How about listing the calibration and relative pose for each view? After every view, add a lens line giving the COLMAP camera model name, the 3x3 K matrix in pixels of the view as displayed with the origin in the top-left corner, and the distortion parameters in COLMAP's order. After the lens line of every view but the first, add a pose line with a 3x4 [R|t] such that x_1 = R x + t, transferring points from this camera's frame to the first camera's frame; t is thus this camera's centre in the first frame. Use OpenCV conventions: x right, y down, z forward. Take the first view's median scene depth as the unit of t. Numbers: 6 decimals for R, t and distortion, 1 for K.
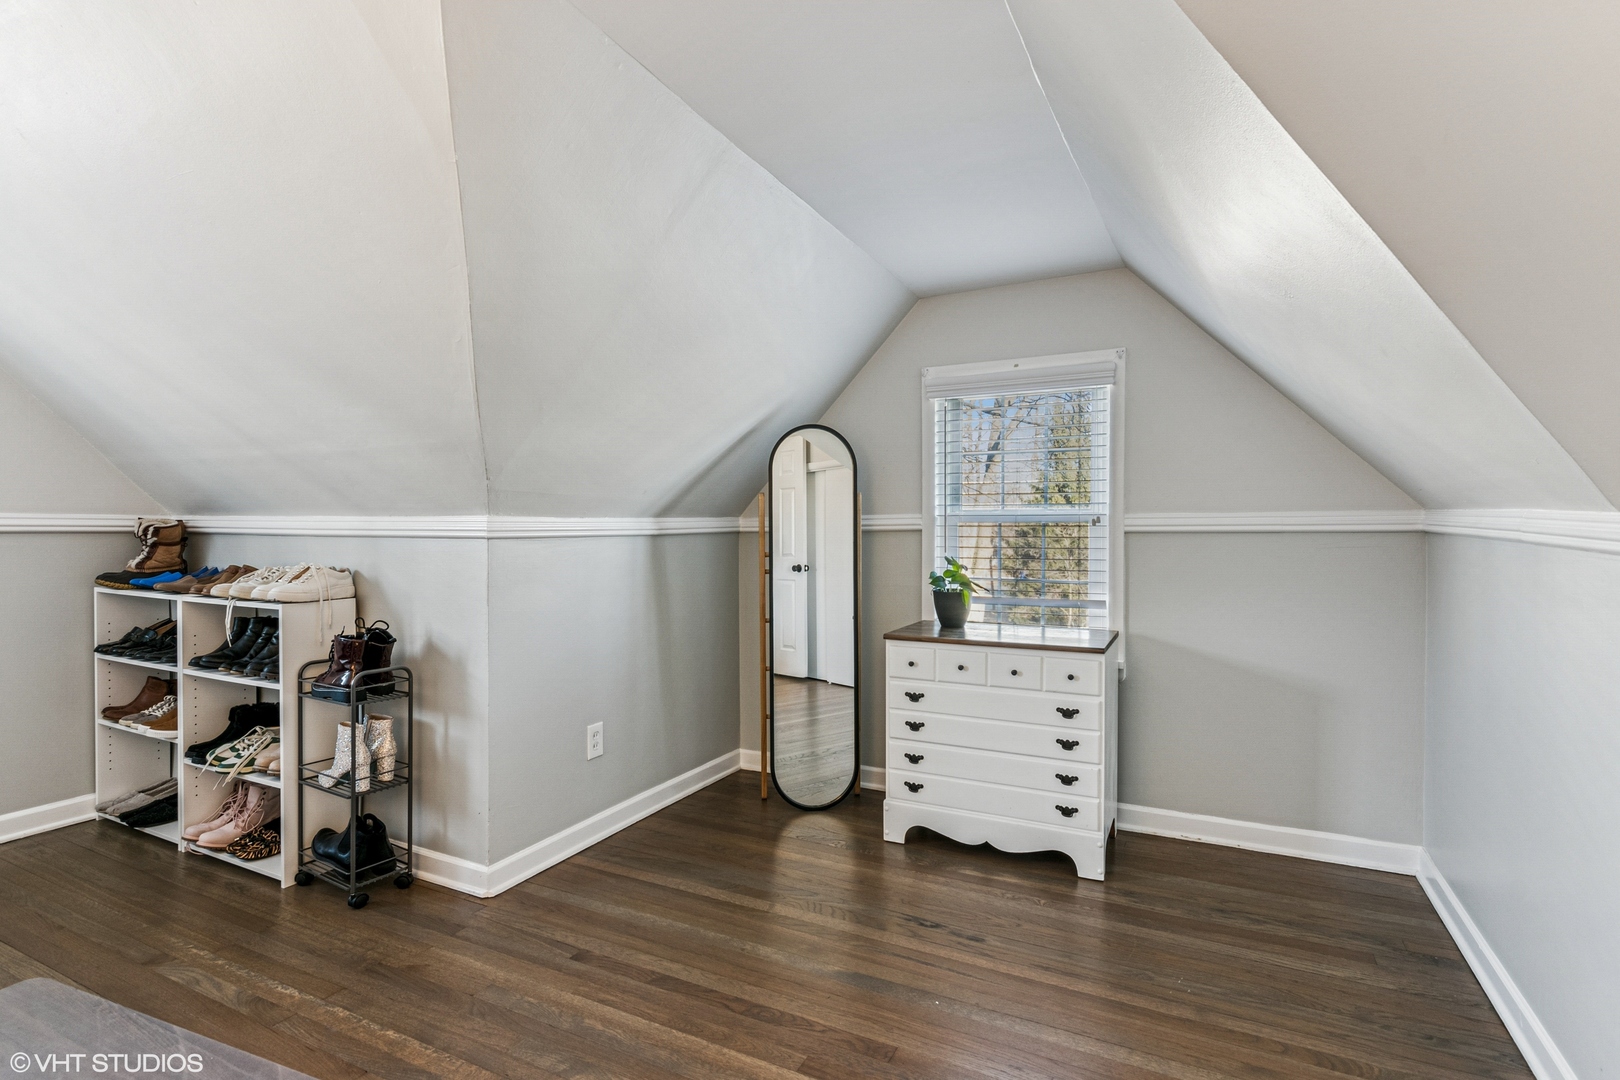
lens RADIAL K [[796.0, 0, 819.9], [0, 796.0, 521.7], [0, 0, 1]] dist [0.013342, -0.005553]
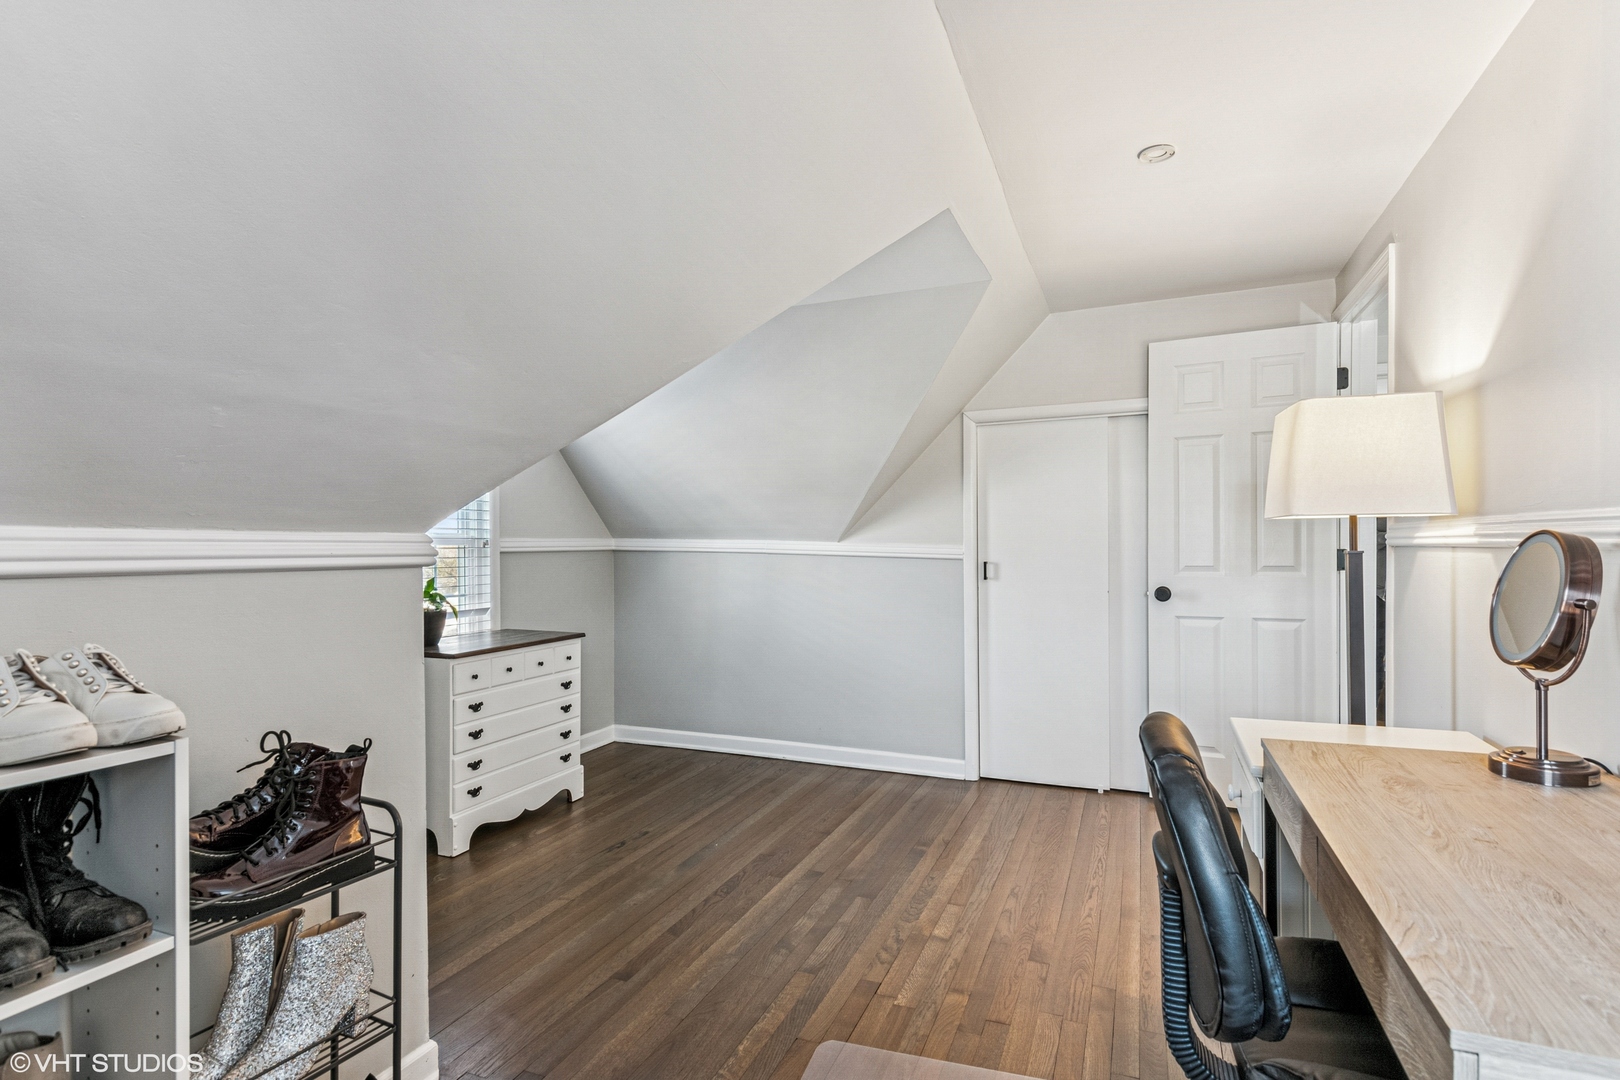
lens RADIAL K [[796.0, 0, 819.9], [0, 796.0, 521.7], [0, 0, 1]] dist [0.013342, -0.005553]
pose [[-0.079580, 0.029550, 0.996390, -1.092426], [0.003723, 0.999562, -0.029347, 0.003687], [-0.996822, 0.001374, -0.079655, 0.682660]]
